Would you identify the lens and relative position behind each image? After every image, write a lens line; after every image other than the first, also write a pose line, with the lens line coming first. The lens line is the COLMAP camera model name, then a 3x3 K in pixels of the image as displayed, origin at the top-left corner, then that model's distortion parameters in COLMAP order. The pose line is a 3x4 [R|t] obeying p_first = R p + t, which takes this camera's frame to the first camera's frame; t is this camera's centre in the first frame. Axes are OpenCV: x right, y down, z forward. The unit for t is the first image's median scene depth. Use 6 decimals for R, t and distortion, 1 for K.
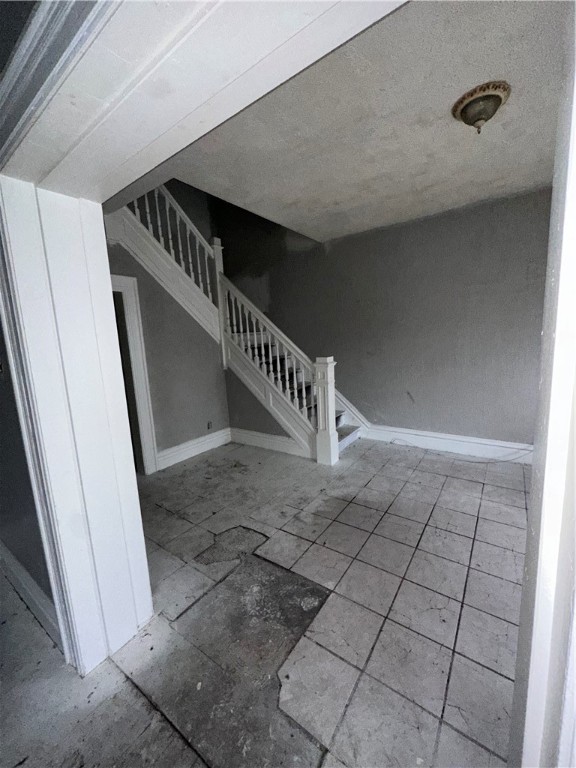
lens RADIAL K [[304.8, 0, 288.0], [0, 304.8, 384.0], [0, 0, 1]] dist [-0.002112, 0.000080]
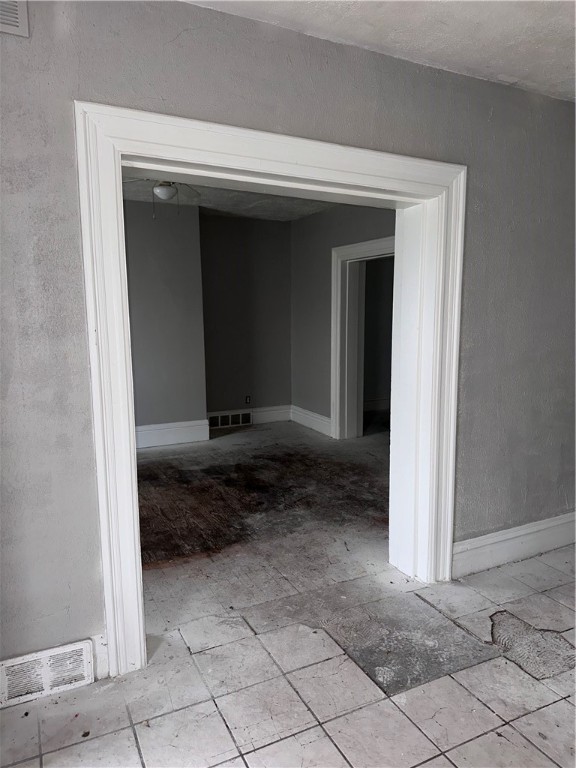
lens RADIAL K [[534.3, 0, 287.5], [0, 534.3, 392.3], [0, 0, 1]] dist [0.066918, -0.082348]
pose [[-0.468047, 0.175867, -0.866027, 0.572981], [-0.105942, 0.961762, 0.252565, -0.125103], [0.877330, 0.209961, -0.431519, 0.572742]]
